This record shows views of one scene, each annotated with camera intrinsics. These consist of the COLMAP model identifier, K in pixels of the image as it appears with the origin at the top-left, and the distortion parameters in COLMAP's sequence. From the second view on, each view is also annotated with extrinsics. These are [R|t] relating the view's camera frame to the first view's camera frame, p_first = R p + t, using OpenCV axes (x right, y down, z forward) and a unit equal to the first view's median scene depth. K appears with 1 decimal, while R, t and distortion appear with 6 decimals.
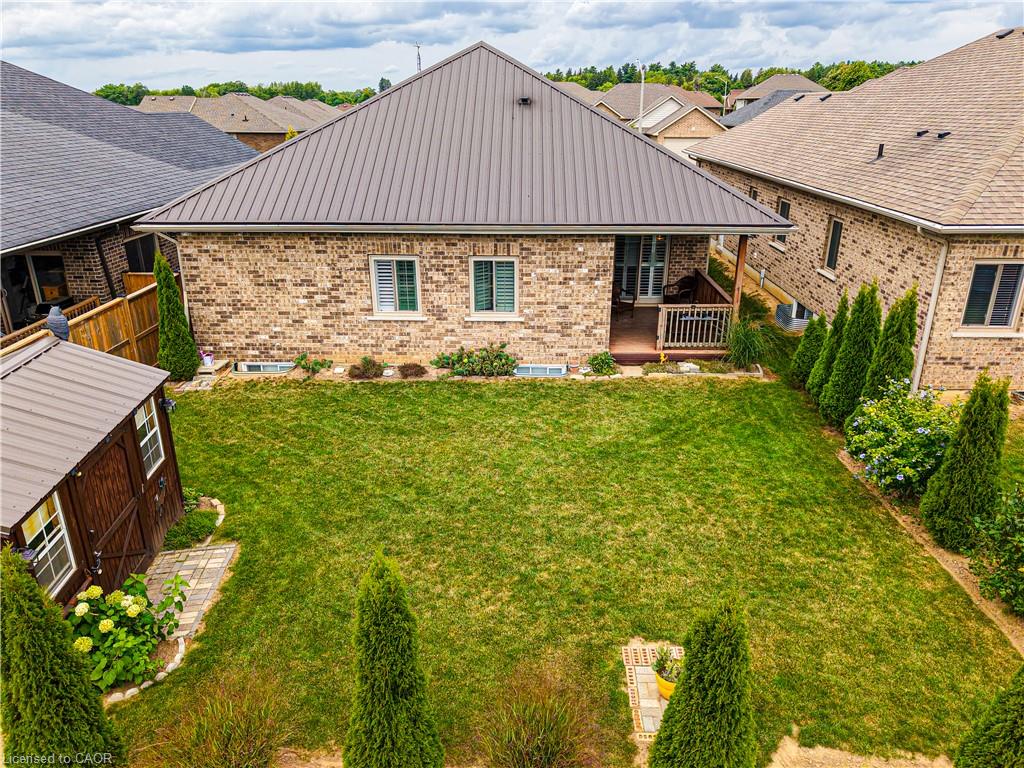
lens RADIAL K [[695.1, 0, 520.2], [0, 695.1, 352.7], [0, 0, 1]] dist [0.004440, 0.001297]
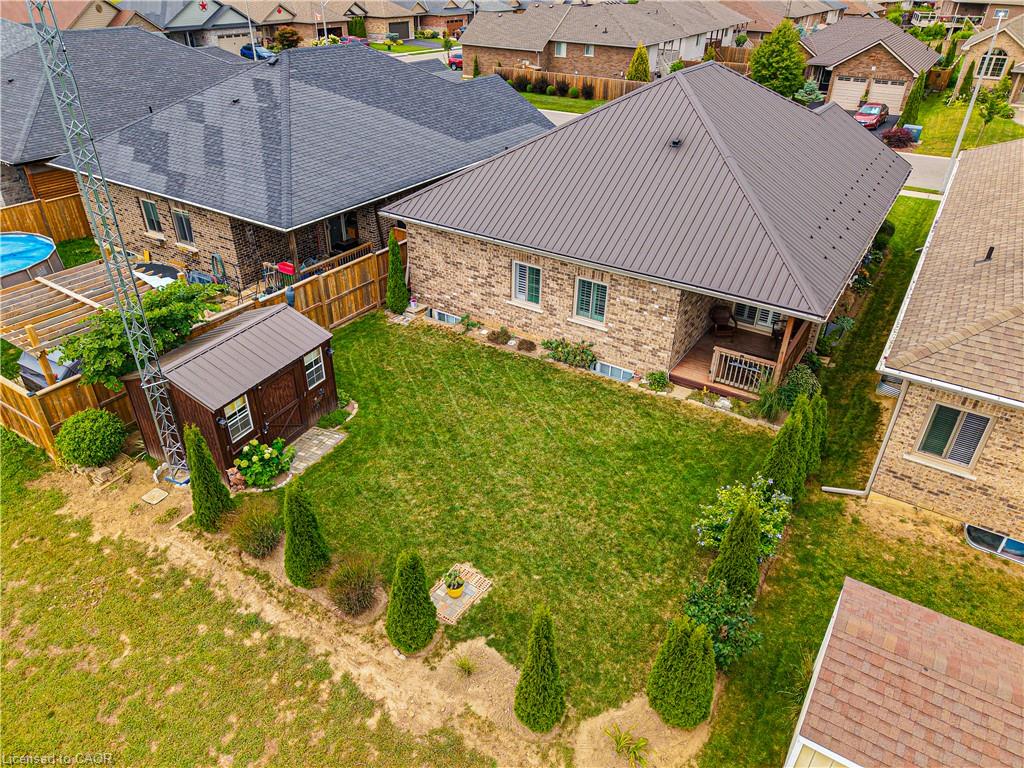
lens RADIAL K [[696.4, 0, 514.4], [0, 696.4, 366.7], [0, 0, 1]] dist [0.048785, -0.086676]
pose [[0.845774, 0.275991, -0.456613, 0.584392], [-0.186823, 0.954830, 0.231079, -0.312502], [0.499763, -0.110134, 0.859132, -0.261824]]
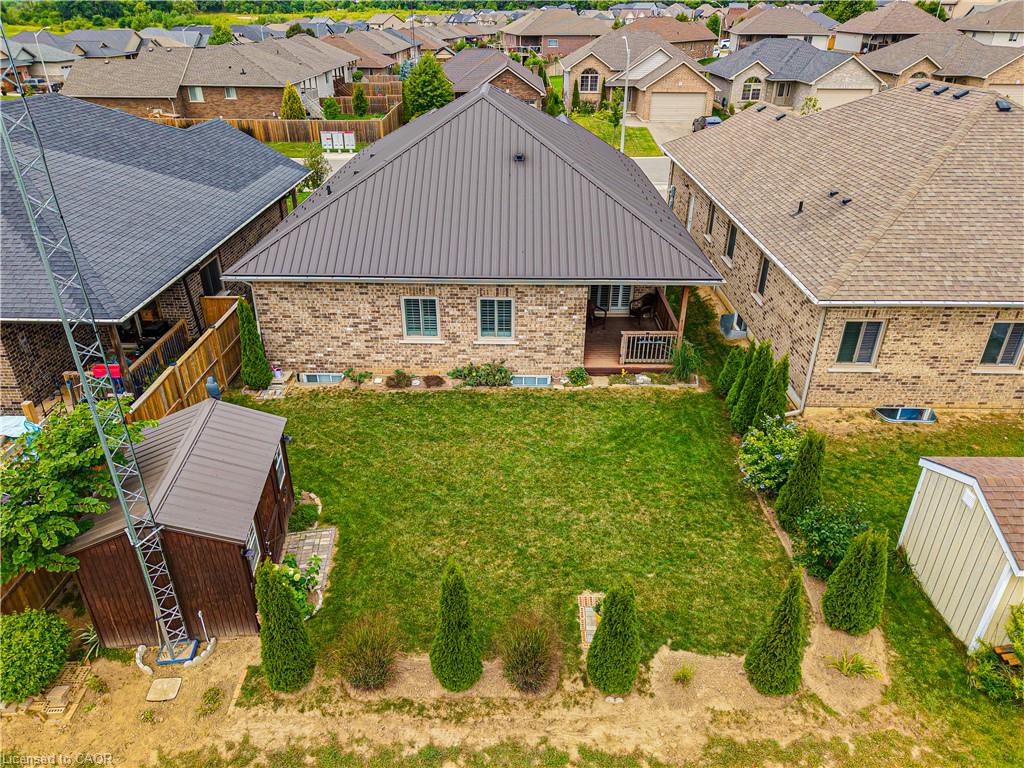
lens RADIAL K [[696.4, 0, 514.4], [0, 696.4, 366.7], [0, 0, 1]] dist [0.048785, -0.086676]
pose [[0.999977, 0.000934, 0.006767, -0.014267], [-0.001840, 0.990813, 0.135224, -0.225864], [-0.006579, -0.135233, 0.990792, -0.386977]]
